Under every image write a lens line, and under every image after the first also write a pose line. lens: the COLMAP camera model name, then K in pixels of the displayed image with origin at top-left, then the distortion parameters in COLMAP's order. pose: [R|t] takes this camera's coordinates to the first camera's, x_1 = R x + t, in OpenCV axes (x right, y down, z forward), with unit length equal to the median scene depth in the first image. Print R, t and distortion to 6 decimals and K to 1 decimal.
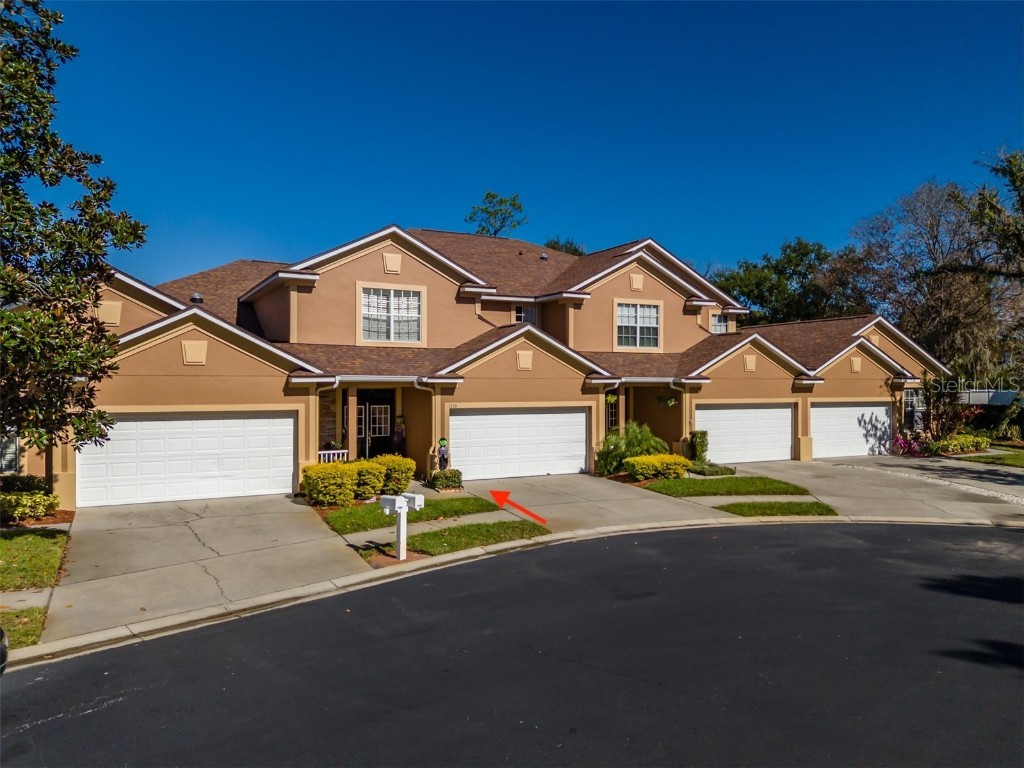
lens RADIAL K [[749.9, 0, 494.0], [0, 749.9, 382.9], [0, 0, 1]] dist [0.029735, -0.030933]
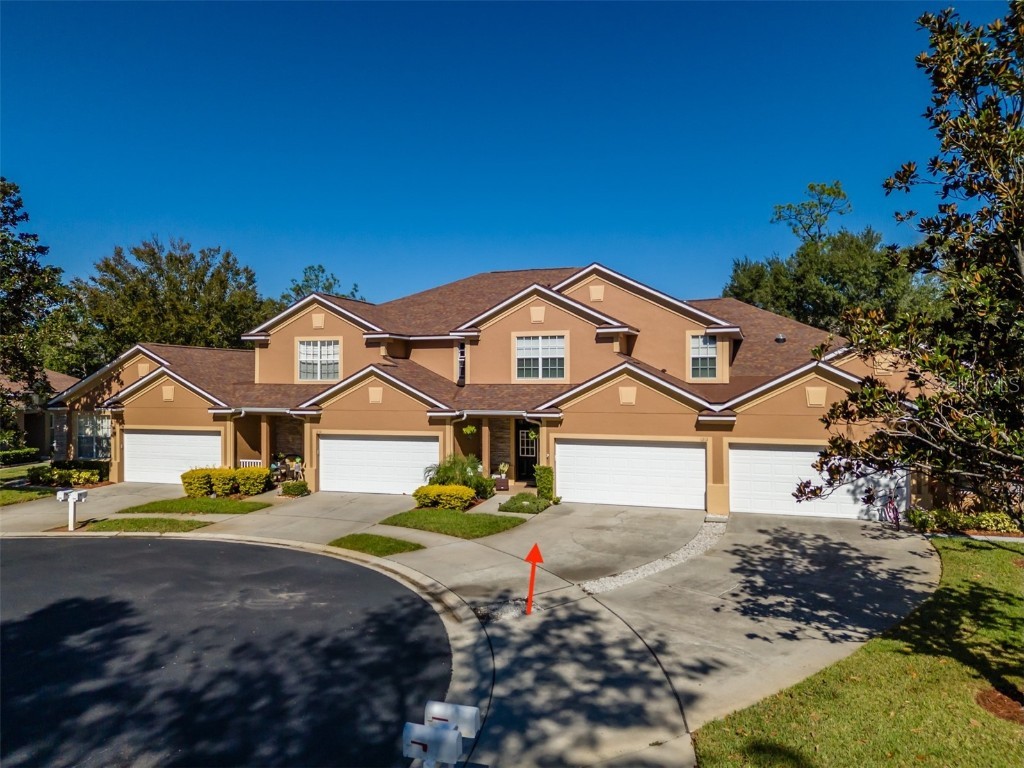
lens RADIAL K [[747.7, 0, 505.6], [0, 747.7, 379.3], [0, 0, 1]] dist [0.090360, -0.090011]
pose [[0.697423, -0.004630, -0.716644, 0.868047], [0.002774, 0.999989, -0.003761, -0.042401], [0.716654, 0.000635, 0.697429, 0.263275]]
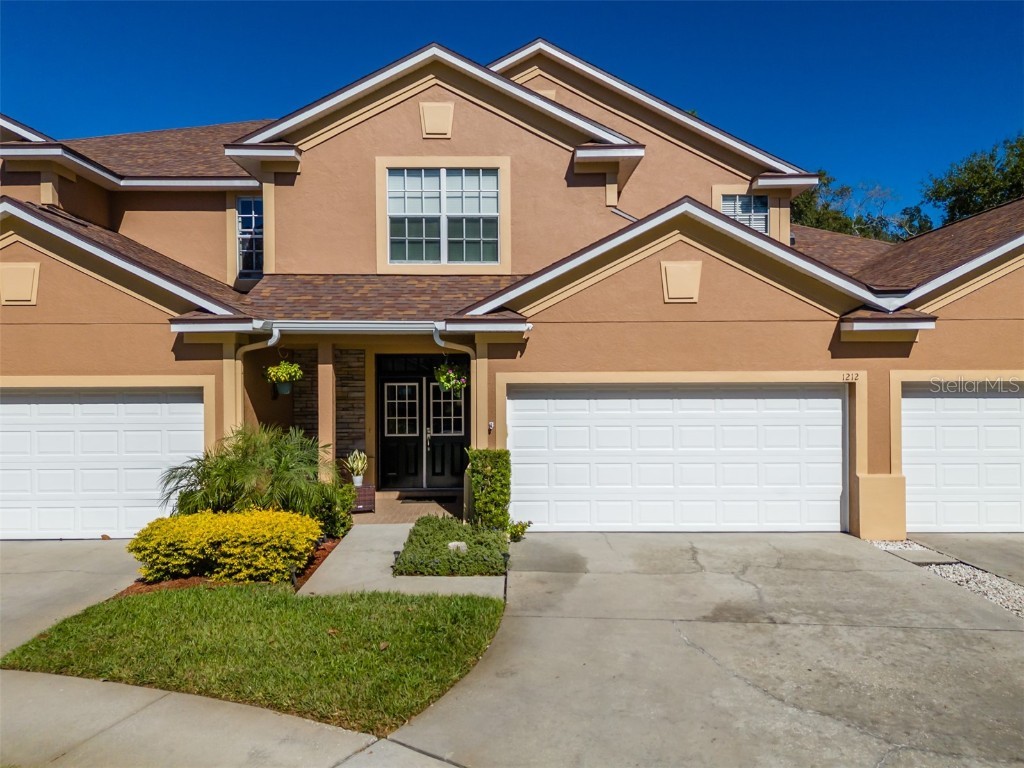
lens RADIAL K [[747.7, 0, 513.5], [0, 747.7, 384.8], [0, 0, 1]] dist [0.090360, -0.090011]
pose [[0.899588, -0.002719, -0.436731, 0.425842], [0.004798, 0.999982, 0.003656, 0.025459], [0.436713, -0.005384, 0.899585, 0.597037]]
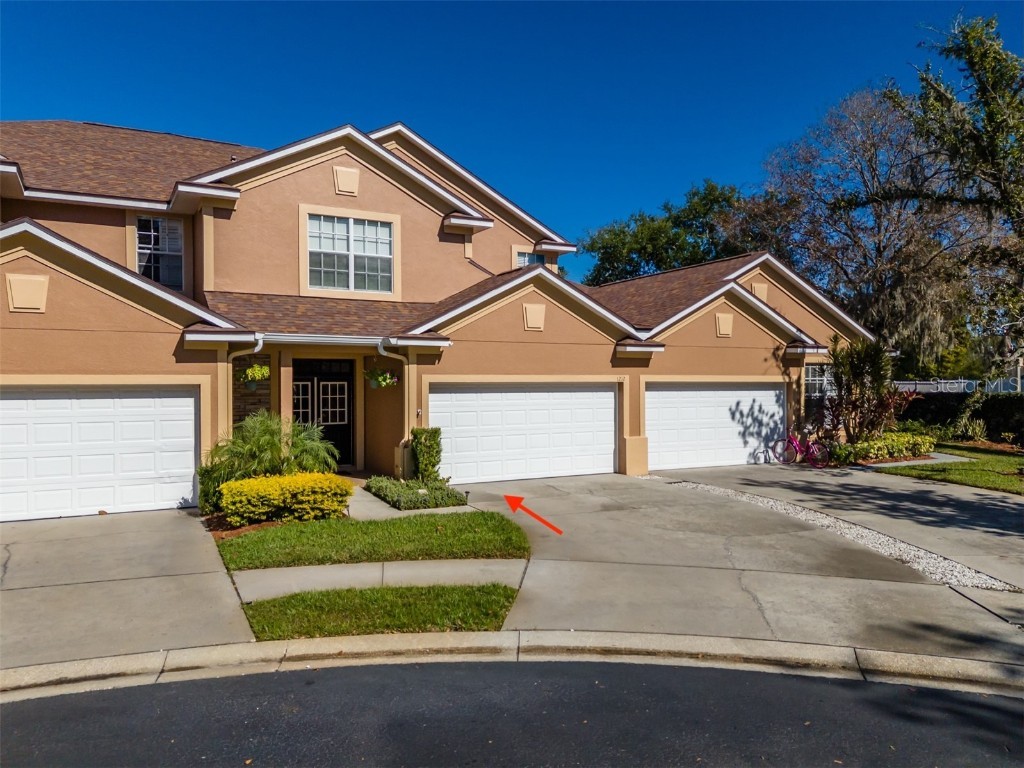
lens RADIAL K [[747.7, 0, 514.4], [0, 747.7, 384.0], [0, 0, 1]] dist [0.090360, -0.090011]
pose [[0.999207, -0.003101, 0.039699, 0.294608], [0.003040, 0.999994, 0.001607, 0.026760], [-0.039704, -0.001485, 0.999210, 0.387402]]
